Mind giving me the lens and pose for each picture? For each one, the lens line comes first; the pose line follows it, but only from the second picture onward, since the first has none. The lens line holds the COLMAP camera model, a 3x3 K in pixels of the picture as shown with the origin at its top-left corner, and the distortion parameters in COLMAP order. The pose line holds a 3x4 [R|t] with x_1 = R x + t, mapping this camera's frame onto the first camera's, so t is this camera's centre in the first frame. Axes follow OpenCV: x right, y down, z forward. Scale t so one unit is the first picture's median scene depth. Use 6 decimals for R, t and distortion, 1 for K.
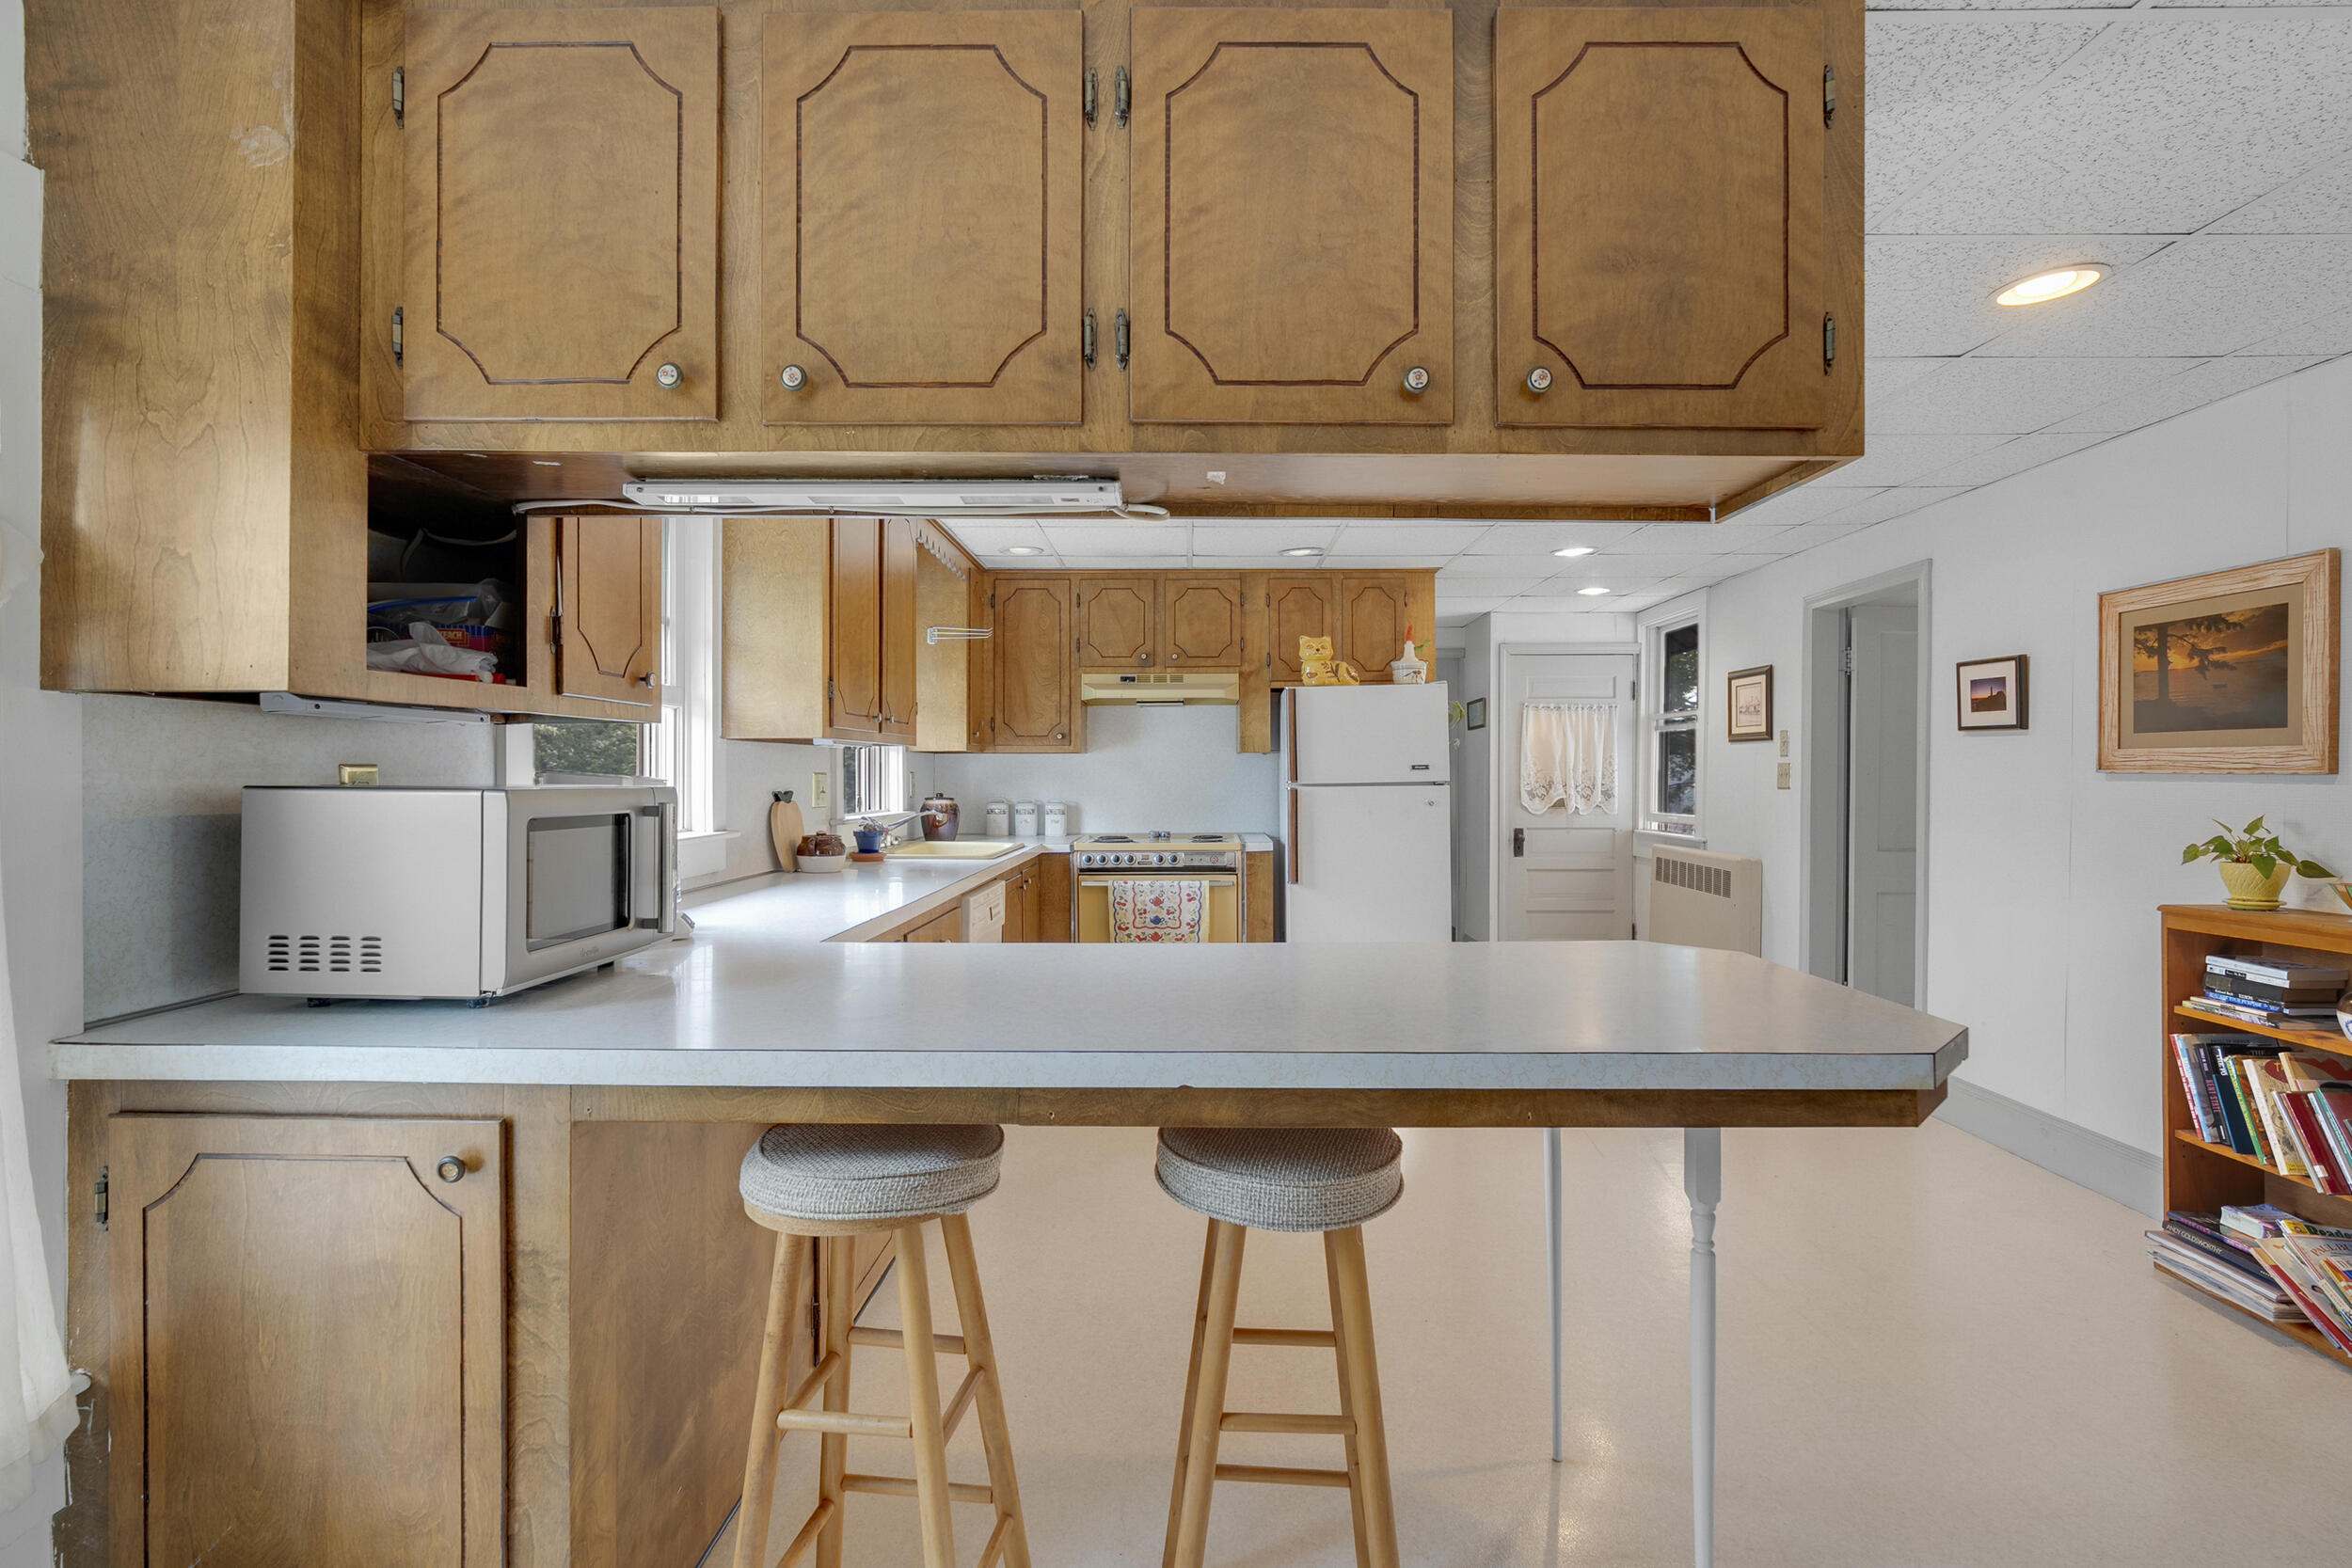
lens RADIAL K [[1137.6, 0, 1189.2], [0, 1137.6, 778.2], [0, 0, 1]] dist [-0.014213, 0.002816]
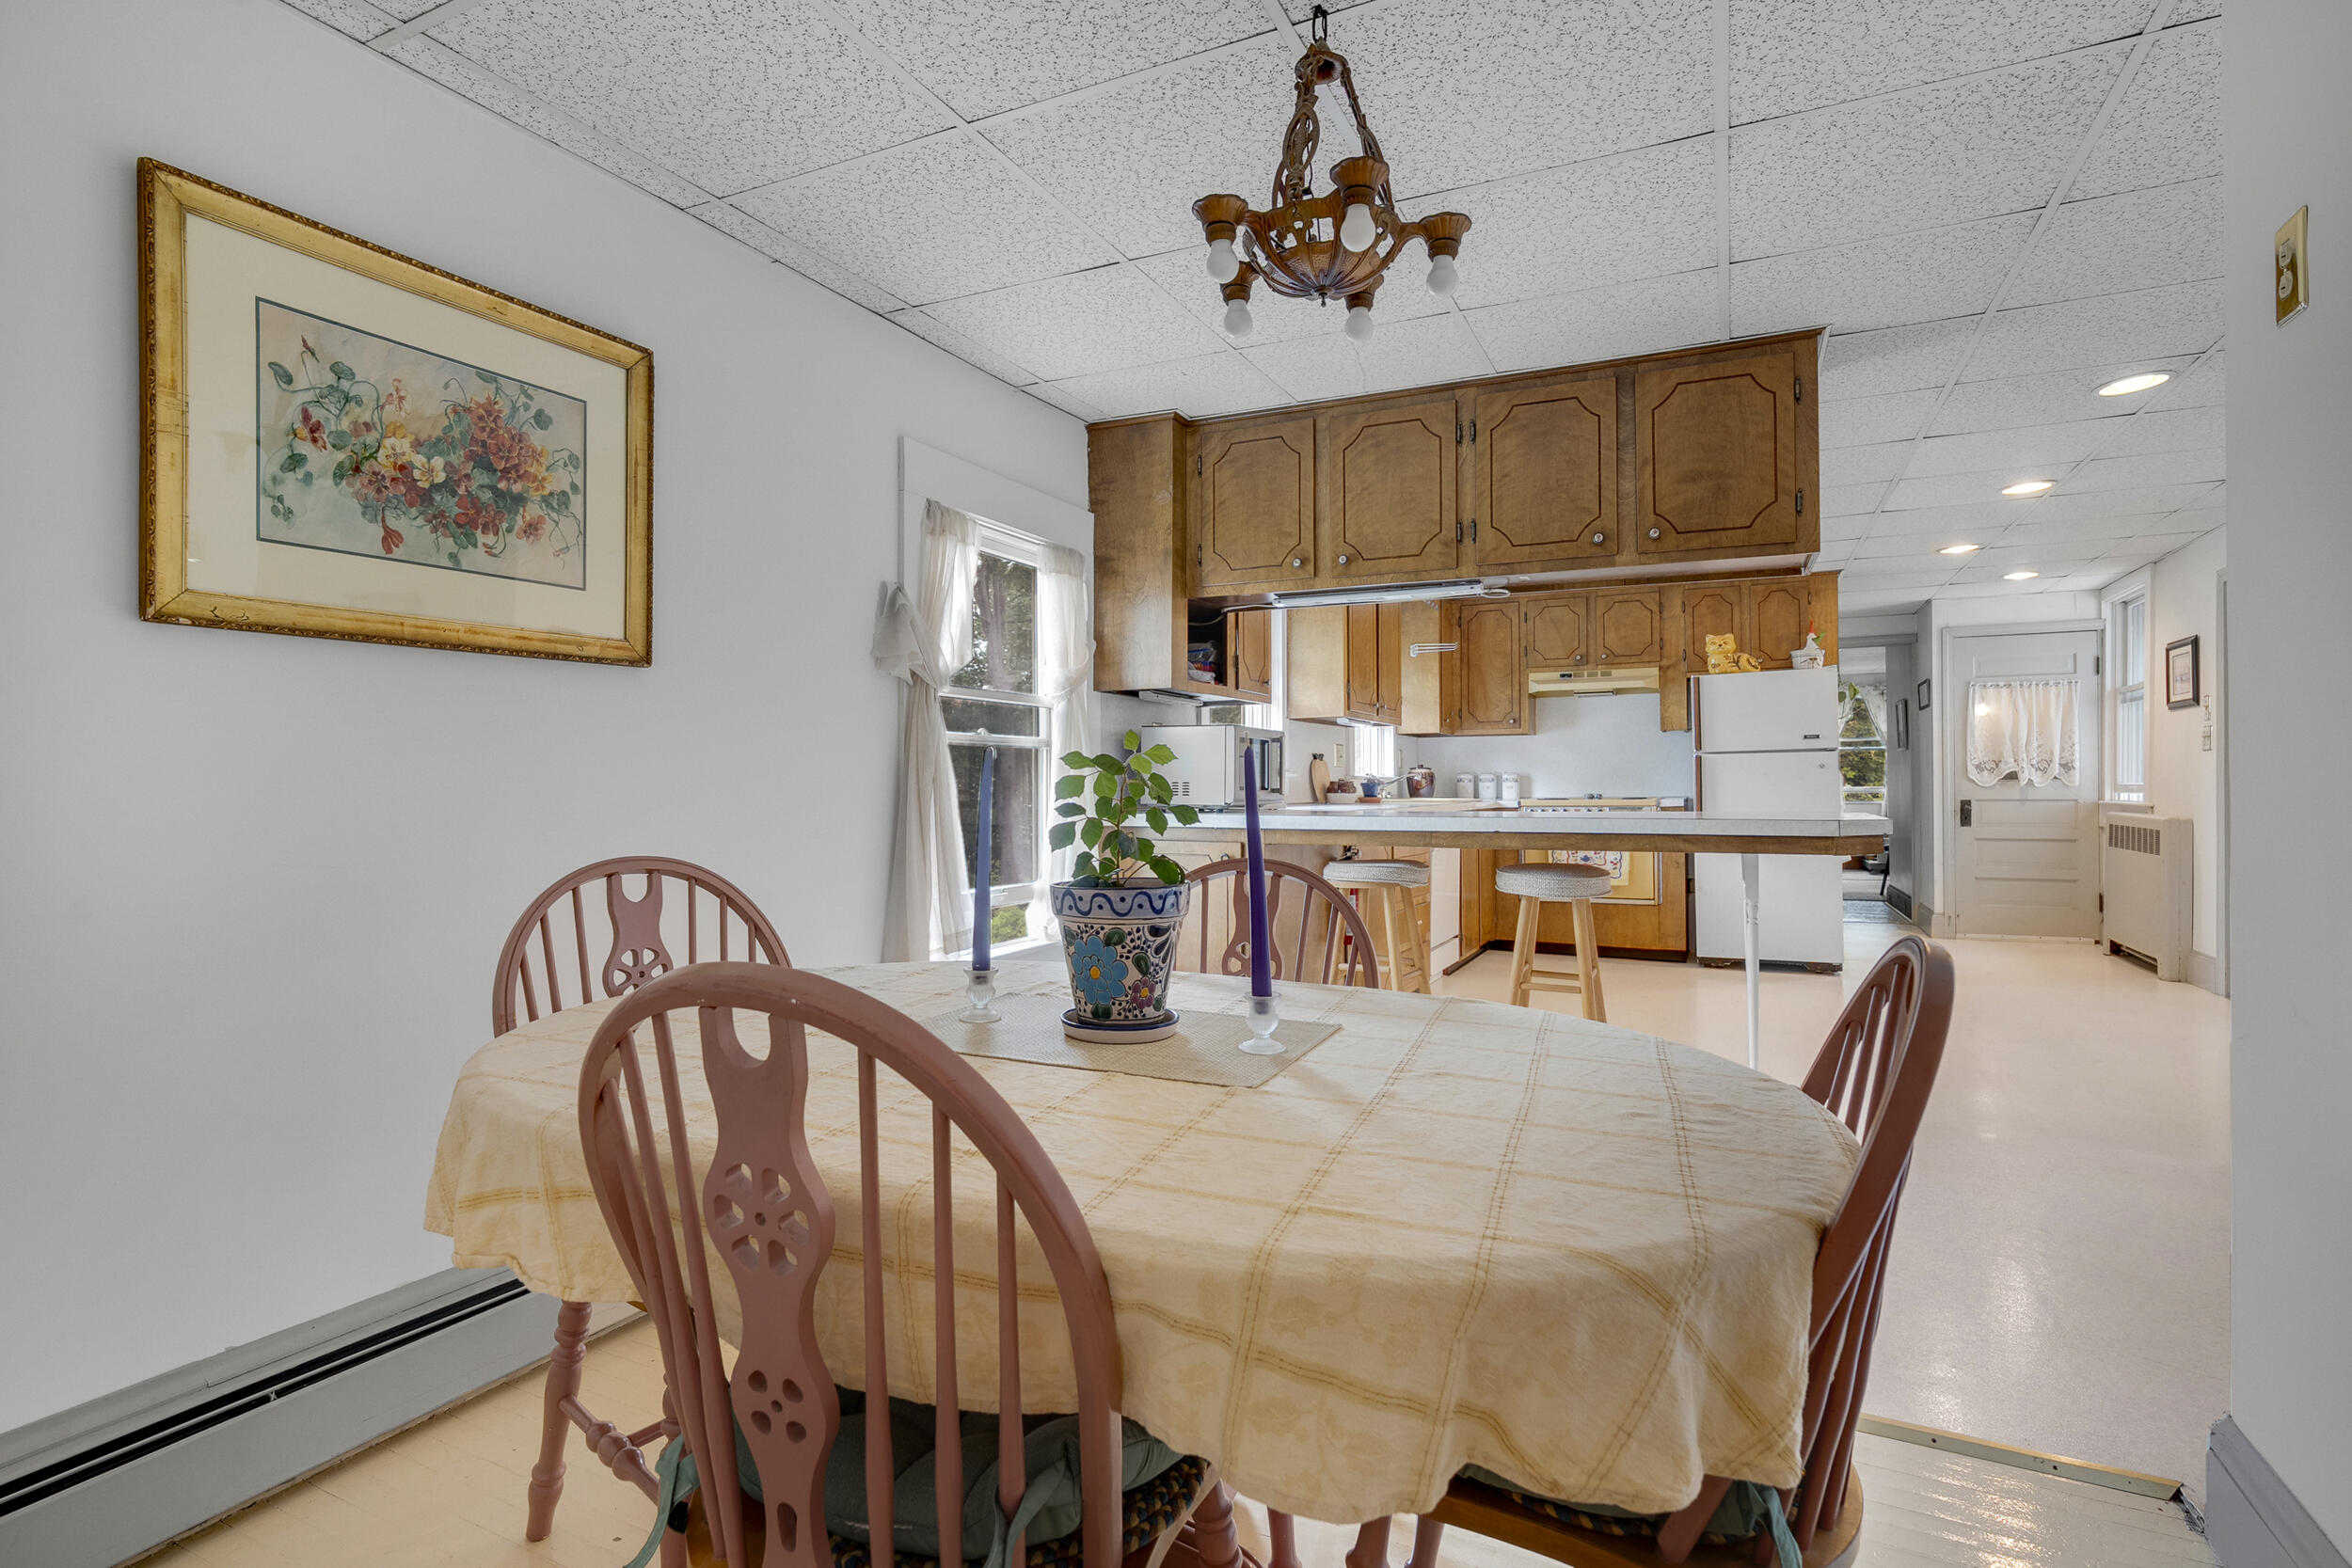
lens RADIAL K [[1137.6, 0, 1158.9], [0, 1137.6, 771.6], [0, 0, 1]] dist [-0.014213, 0.002816]
pose [[0.897748, -0.008035, -0.440437, 0.105522], [0.001782, 0.999892, -0.014610, 0.042852], [0.440506, 0.012331, 0.897665, -0.386419]]
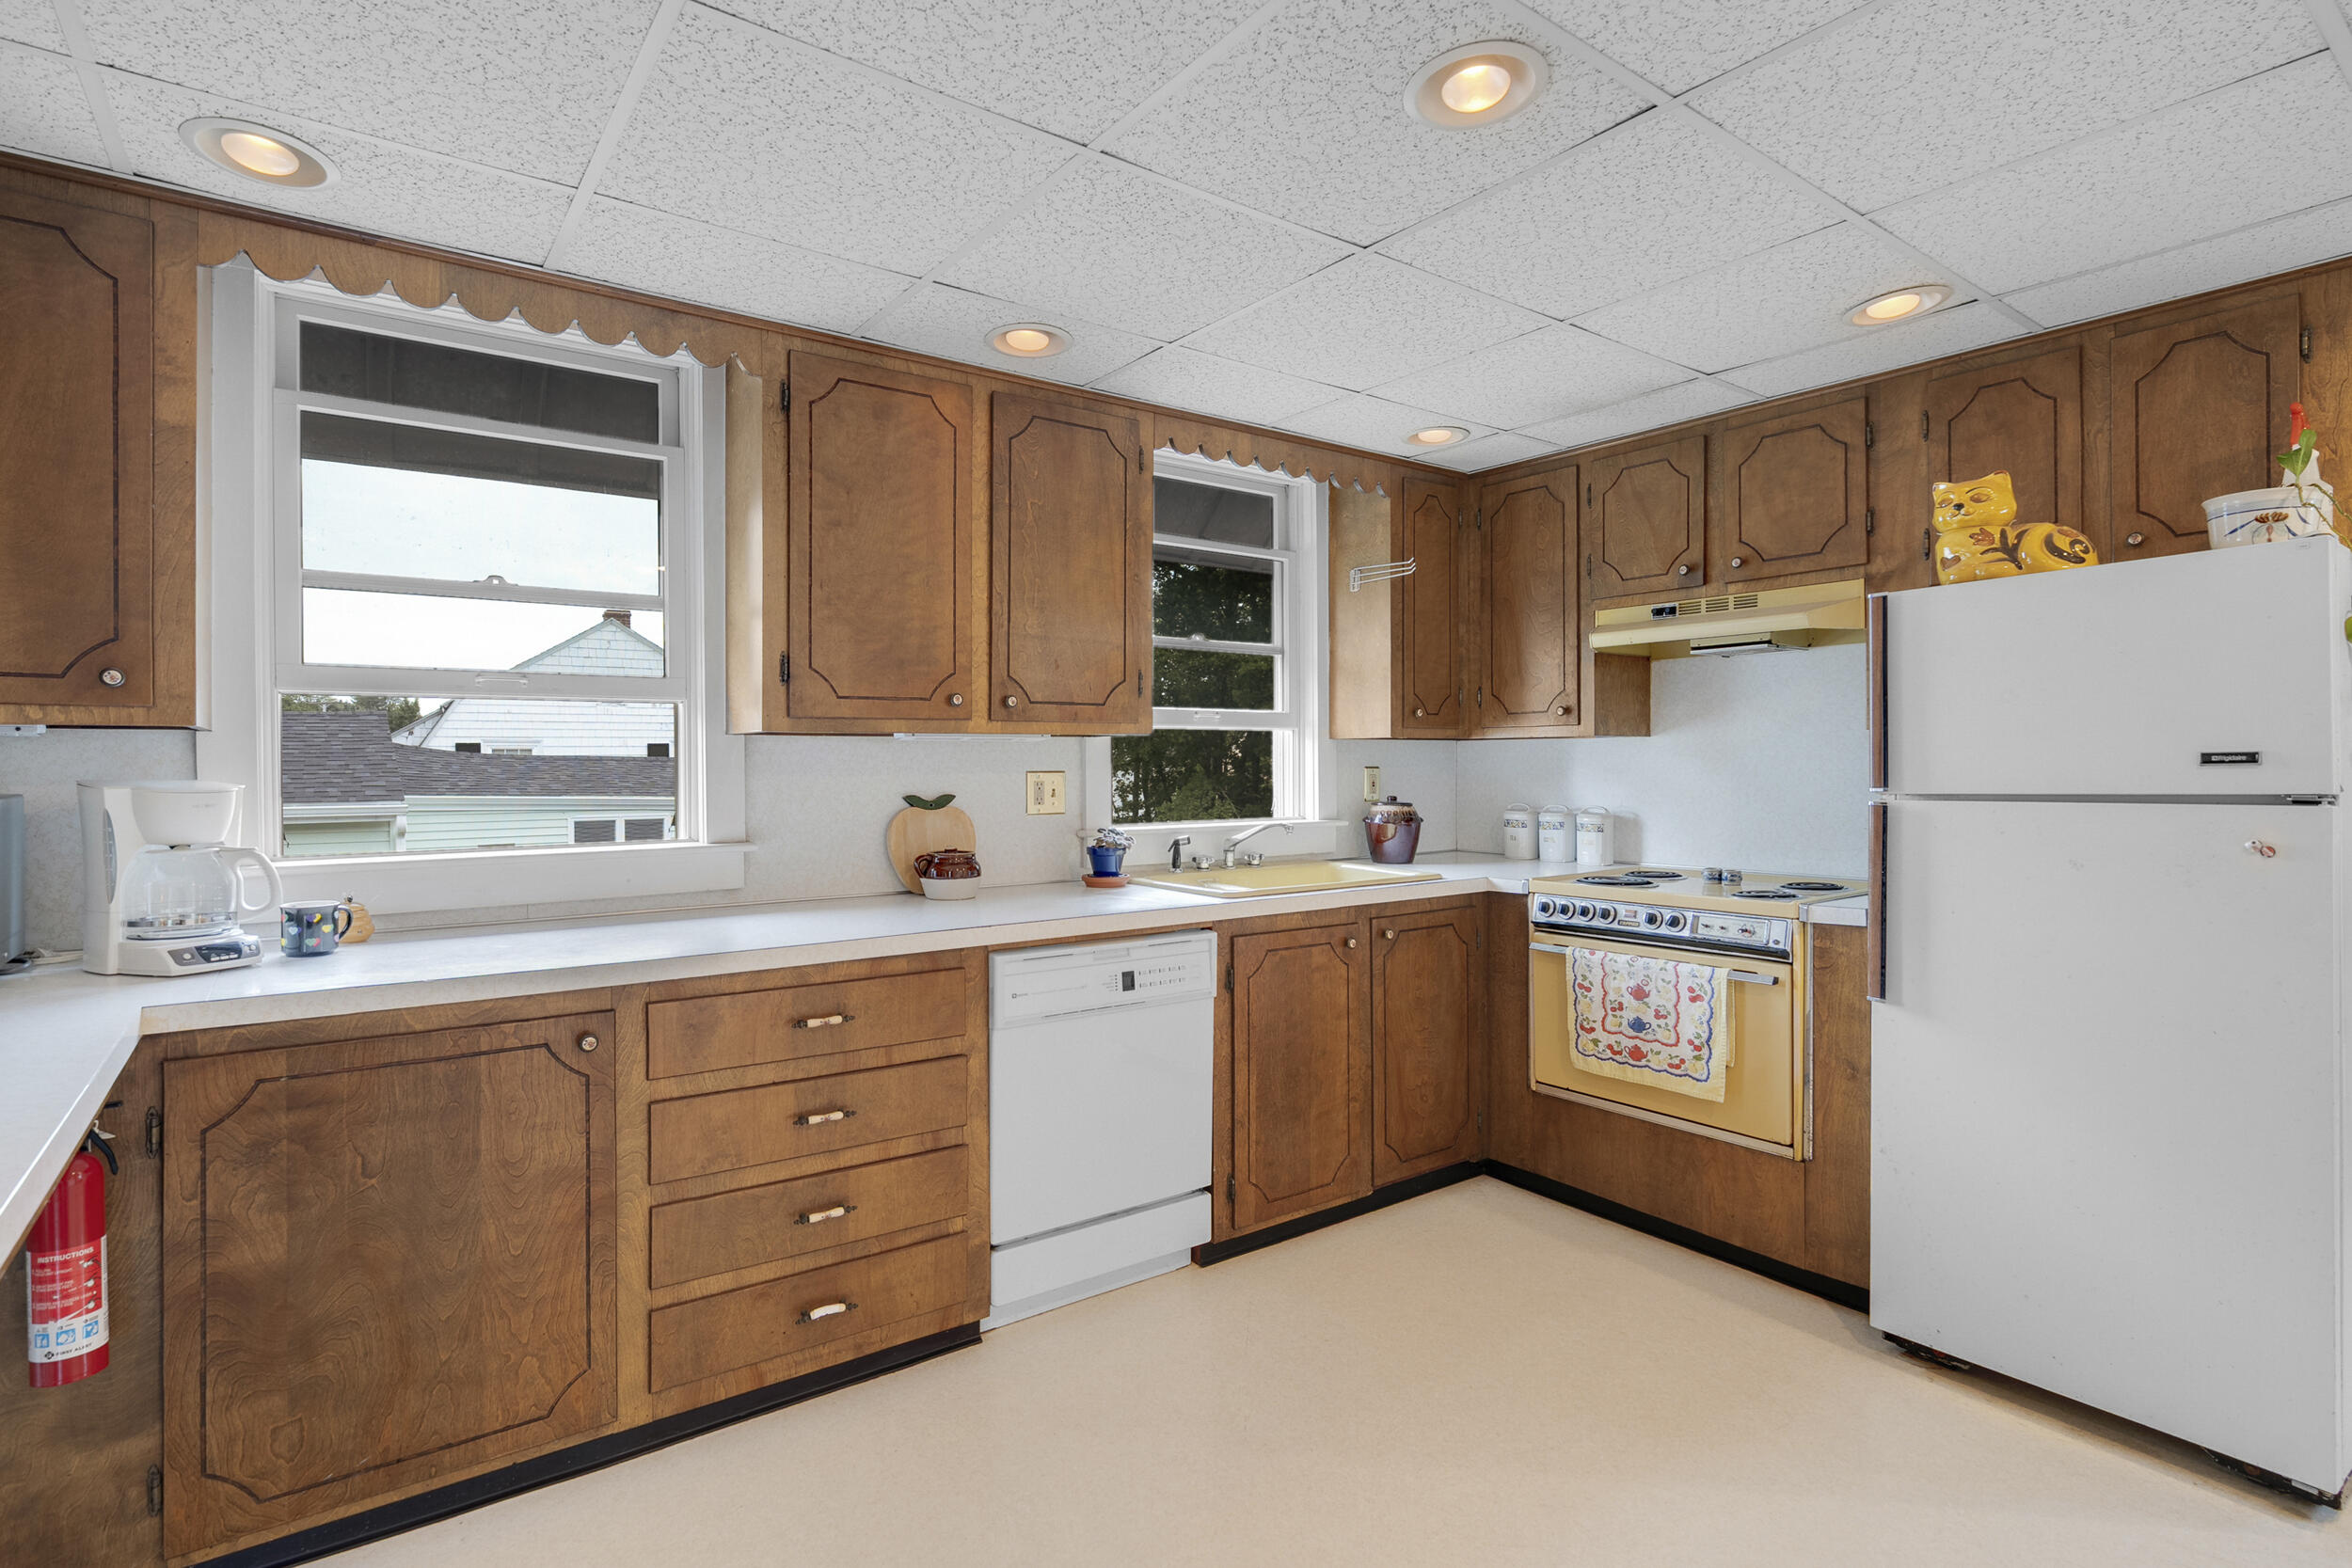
lens RADIAL K [[1137.6, 0, 1152.8], [0, 1137.6, 771.7], [0, 0, 1]] dist [-0.014213, 0.002816]
pose [[0.605308, 0.003876, -0.795982, 0.277562], [0.001530, 0.999981, 0.006033, -0.007314], [0.795990, -0.004870, 0.605291, 0.453155]]
